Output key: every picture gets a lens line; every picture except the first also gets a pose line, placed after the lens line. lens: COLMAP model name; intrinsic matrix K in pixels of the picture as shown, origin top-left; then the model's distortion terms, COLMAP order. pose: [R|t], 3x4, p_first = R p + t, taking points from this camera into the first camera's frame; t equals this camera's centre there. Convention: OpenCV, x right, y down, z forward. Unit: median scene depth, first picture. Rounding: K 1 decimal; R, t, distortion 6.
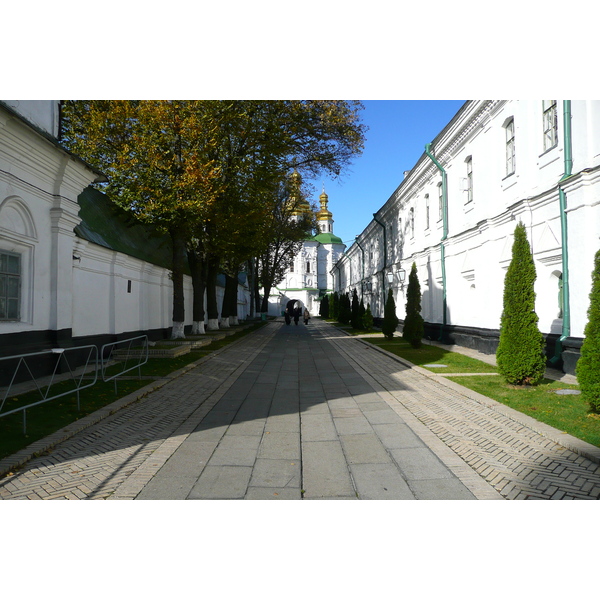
lens RADIAL K [[482.3, 0, 299.9], [0, 482.3, 298.9], [0, 0, 1]] dist [-0.012636, -0.008376]
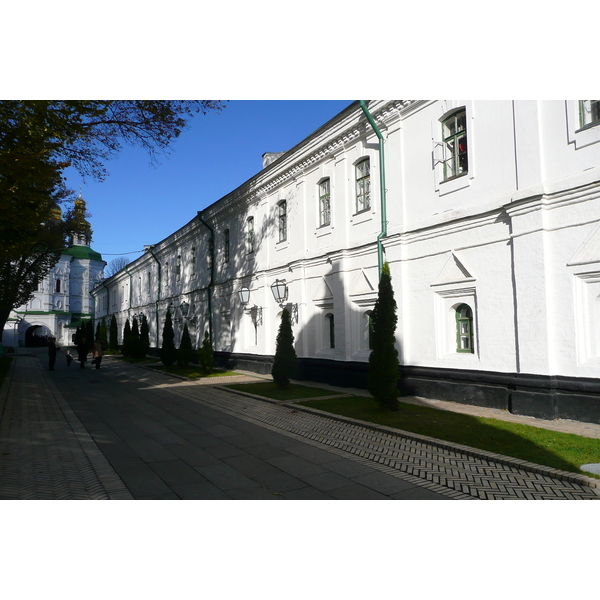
lens RADIAL K [[482.3, 0, 299.6], [0, 482.3, 302.2], [0, 0, 1]] dist [-0.012636, -0.008376]
pose [[0.869124, 0.035382, 0.493327, -0.057509], [-0.010263, 0.998513, -0.053533, 0.001951], [-0.494488, 0.041464, 0.868195, 0.213146]]
